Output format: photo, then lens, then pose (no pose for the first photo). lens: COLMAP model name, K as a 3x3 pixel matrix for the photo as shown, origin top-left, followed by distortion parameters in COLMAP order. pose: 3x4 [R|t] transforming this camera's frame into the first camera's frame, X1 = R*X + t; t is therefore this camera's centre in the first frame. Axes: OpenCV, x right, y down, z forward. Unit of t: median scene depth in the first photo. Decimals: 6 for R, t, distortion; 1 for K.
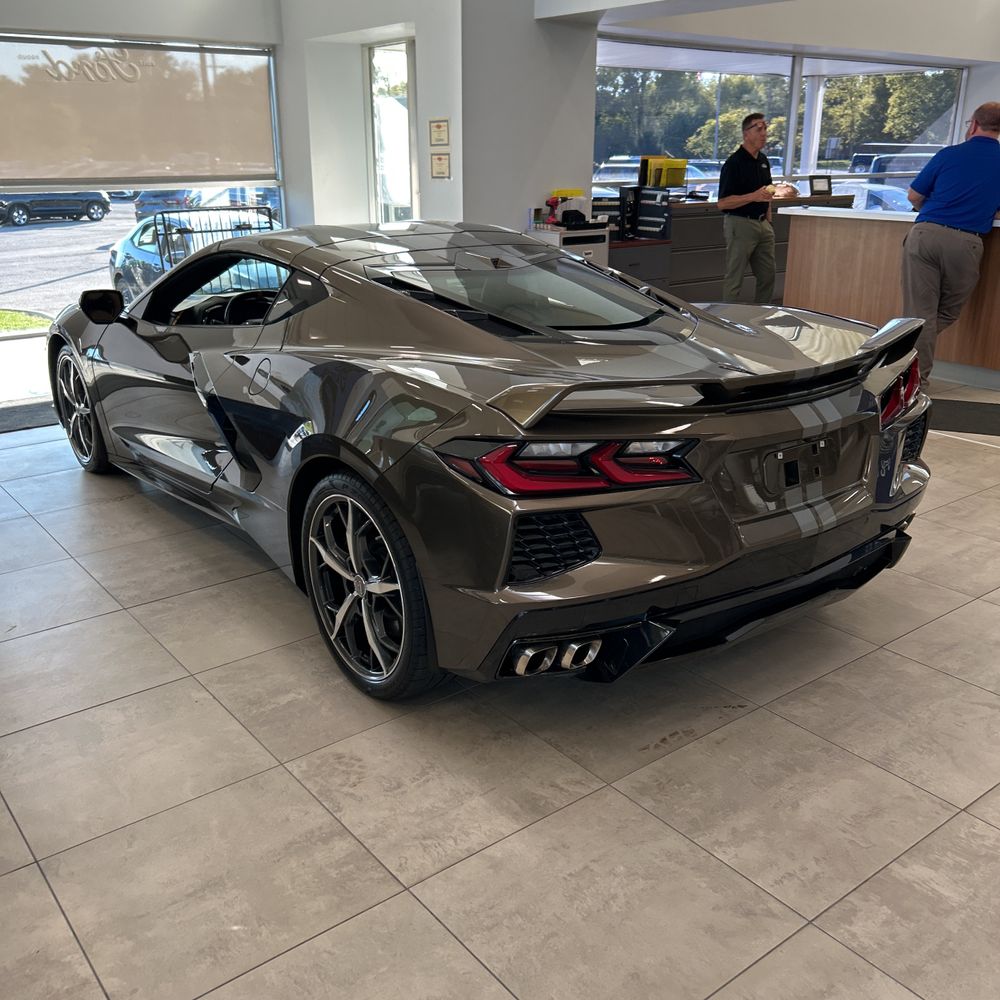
lens RADIAL K [[1019.3, 0, 501.1], [0, 1019.3, 498.8], [0, 0, 1]] dist [0.002532, 0.000000]
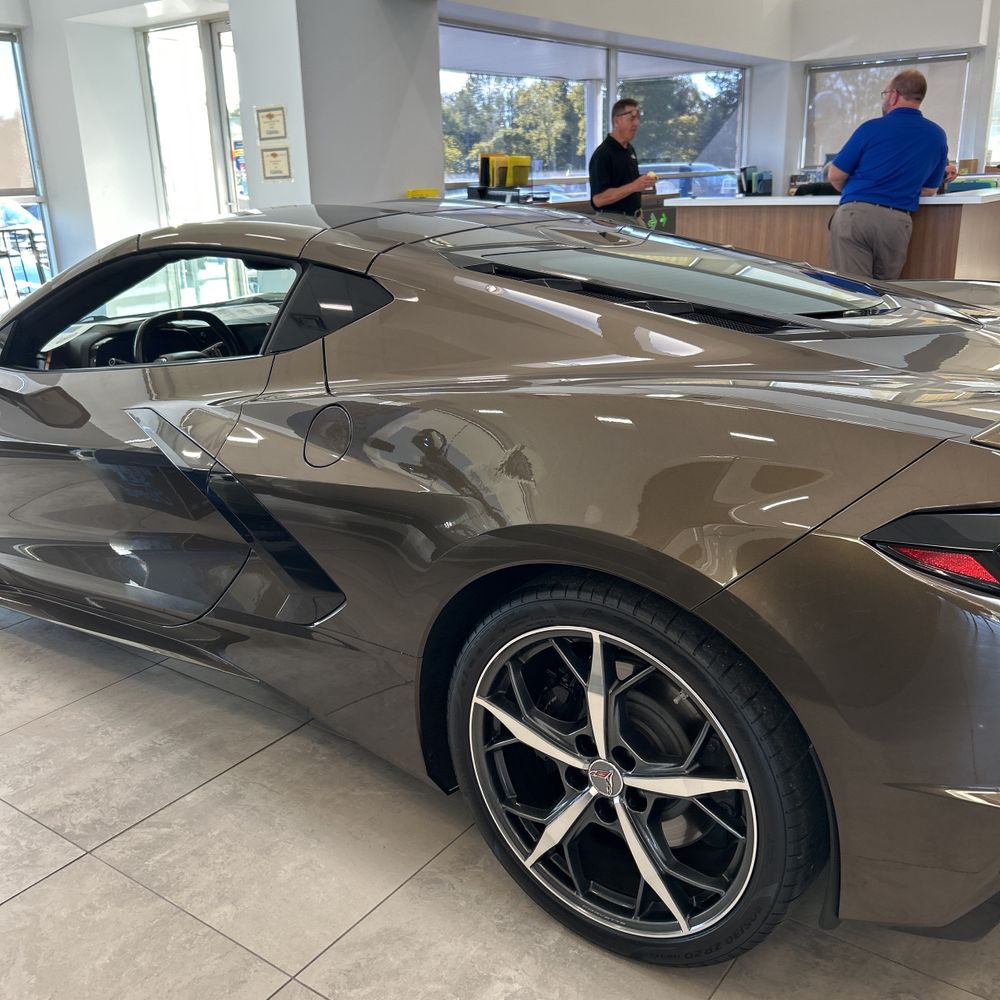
lens RADIAL K [[1019.3, 0, 499.4], [0, 1019.3, 503.1], [0, 0, 1]] dist [0.002532, 0.000000]
pose [[0.962011, -0.109004, 0.250305, -0.131273], [0.114616, 0.993378, -0.007910, -0.029244], [-0.247786, 0.036298, 0.968135, 0.181206]]
